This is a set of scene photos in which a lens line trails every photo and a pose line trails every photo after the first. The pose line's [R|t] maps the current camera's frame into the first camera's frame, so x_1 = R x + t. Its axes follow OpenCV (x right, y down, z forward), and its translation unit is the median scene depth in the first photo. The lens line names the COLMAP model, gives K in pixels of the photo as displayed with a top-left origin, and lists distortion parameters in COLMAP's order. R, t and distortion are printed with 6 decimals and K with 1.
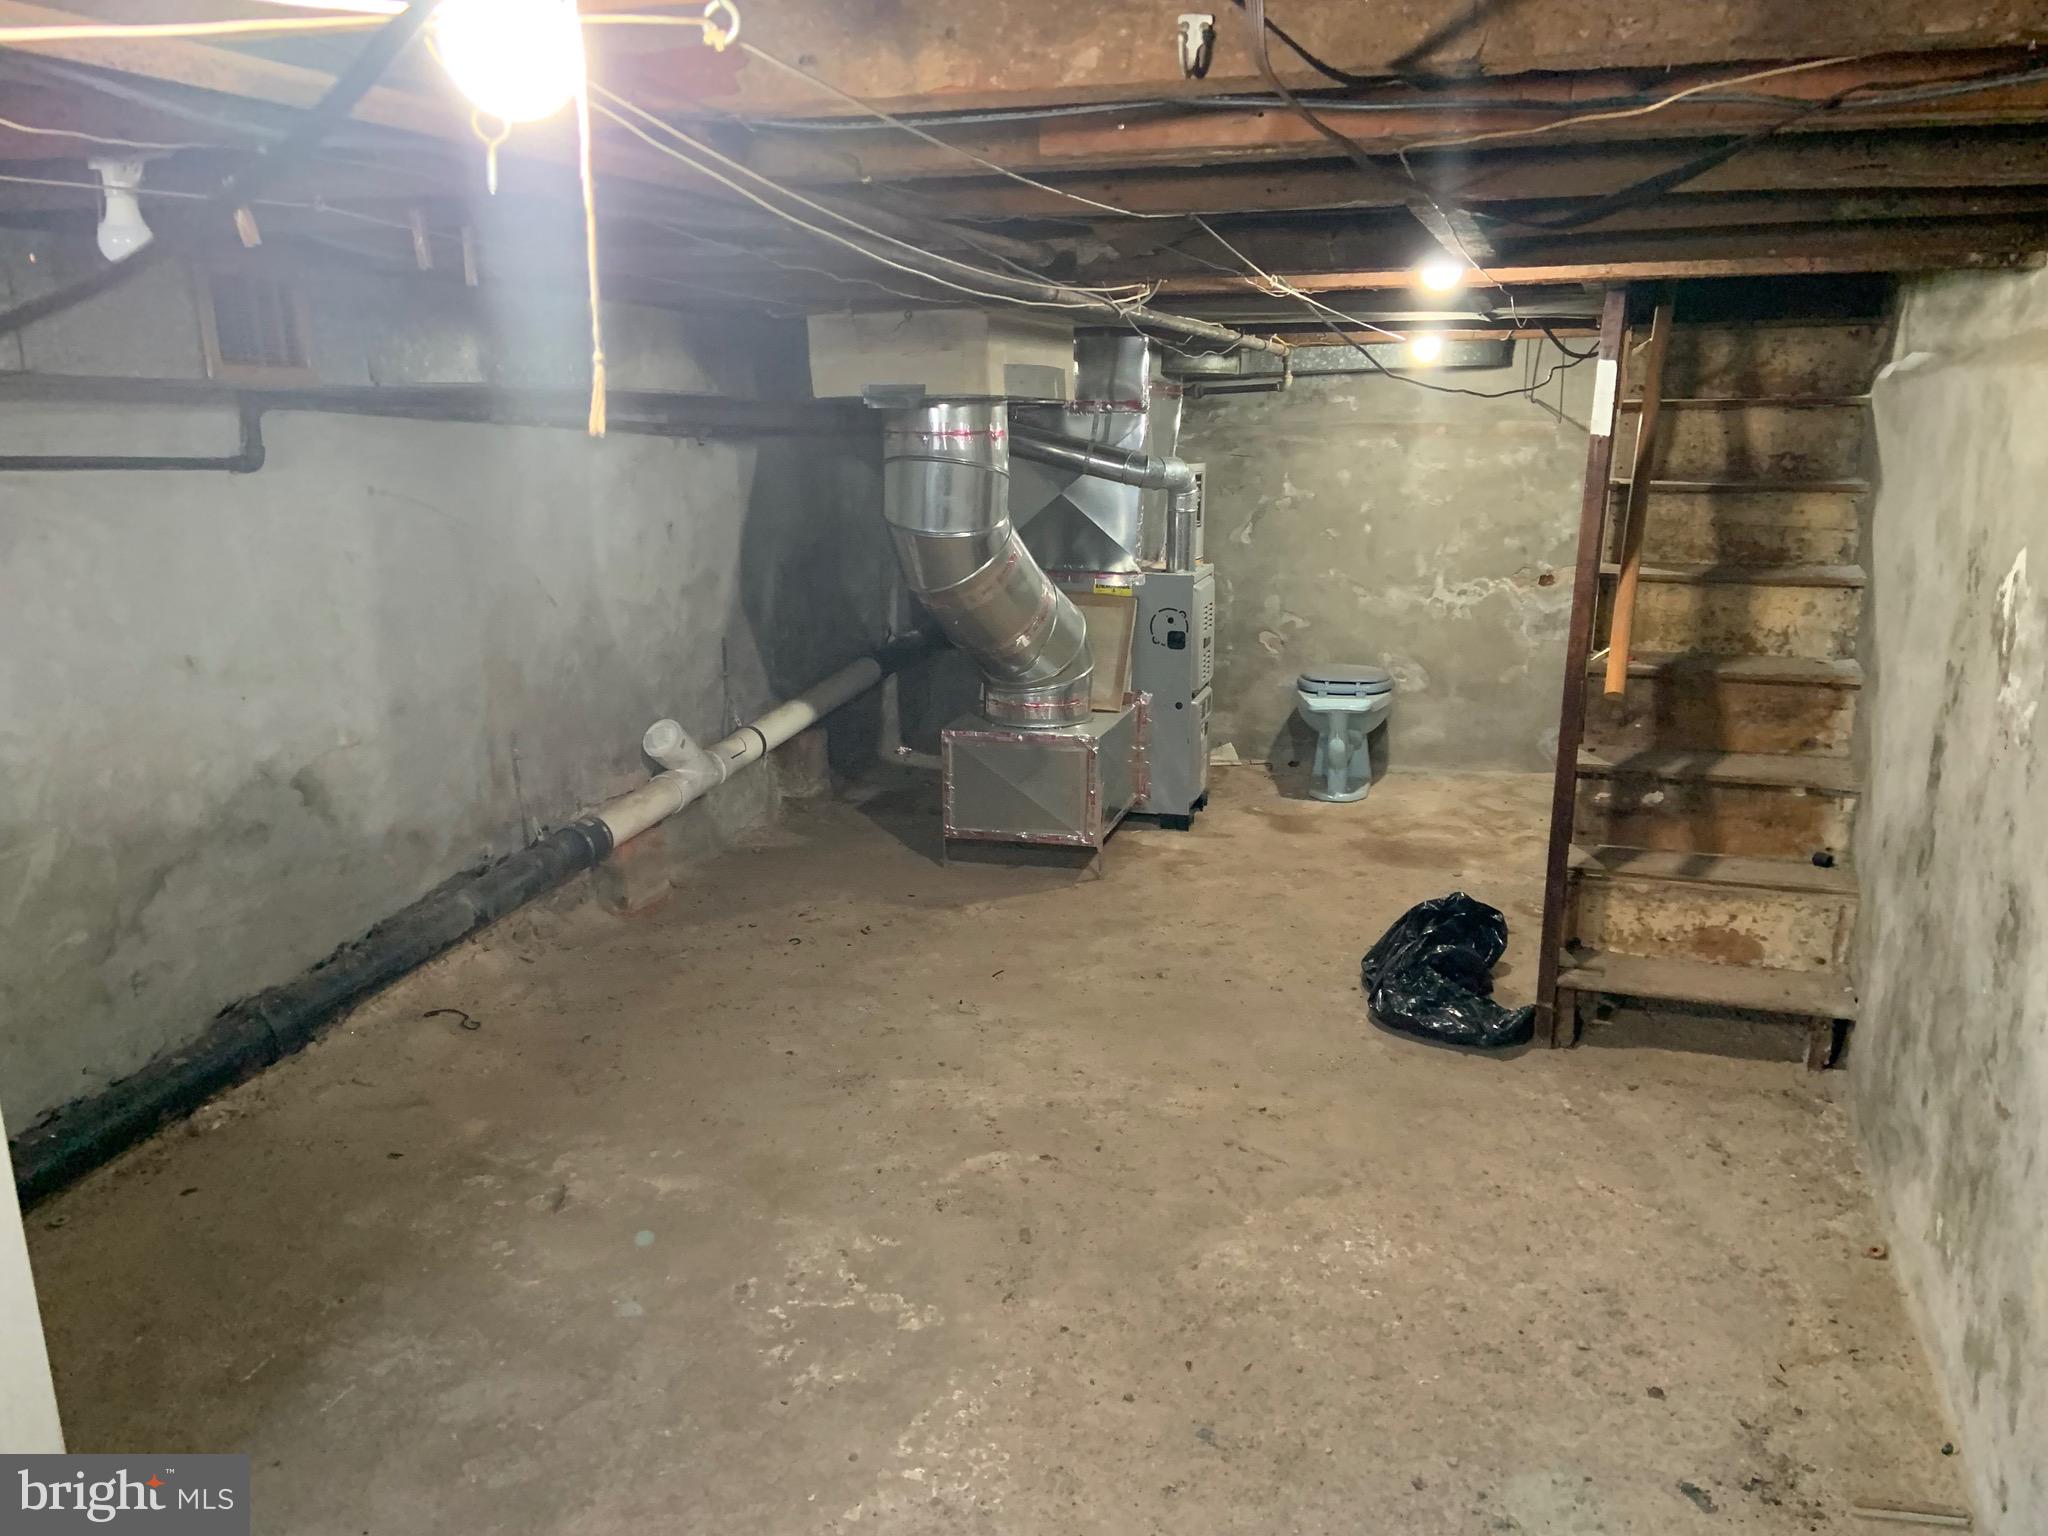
lens RADIAL K [[1543.7, 0, 1044.8], [0, 1543.7, 770.7], [0, 0, 1]] dist [0.117111, -0.142648]
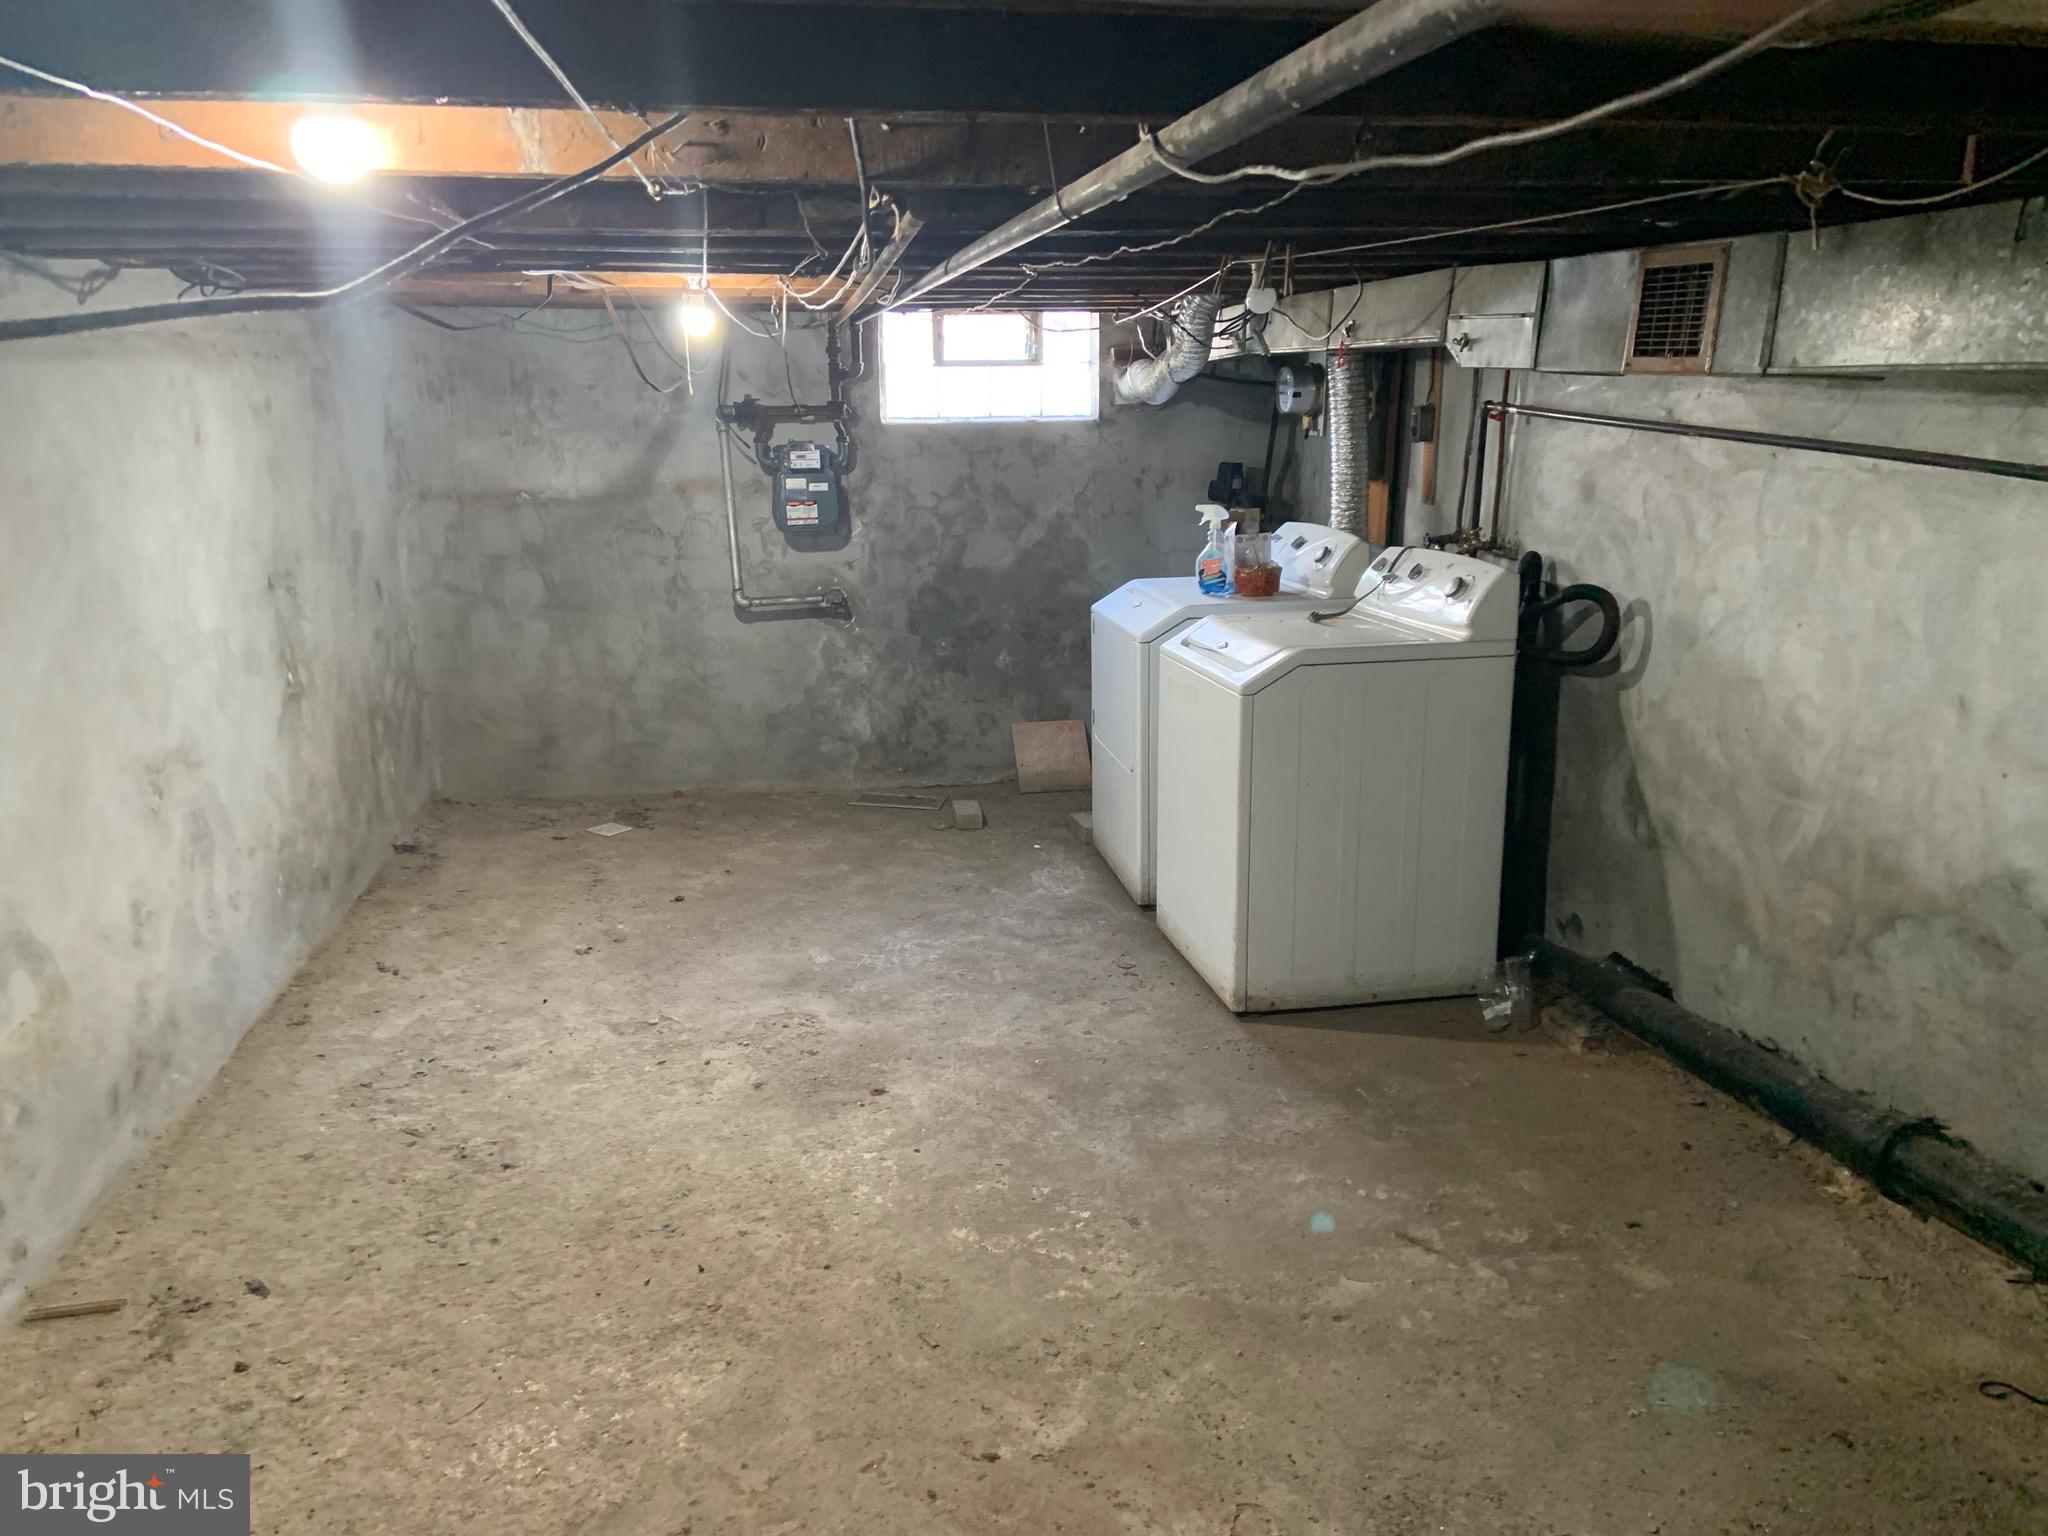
lens RADIAL K [[1543.7, 0, 1044.8], [0, 1543.7, 770.7], [0, 0, 1]] dist [0.117111, -0.142648]
pose [[-0.879396, 0.116601, -0.461592, 0.290895], [-0.106779, 0.896540, 0.429900, -0.365091], [0.463963, 0.427341, -0.775963, 1.522885]]
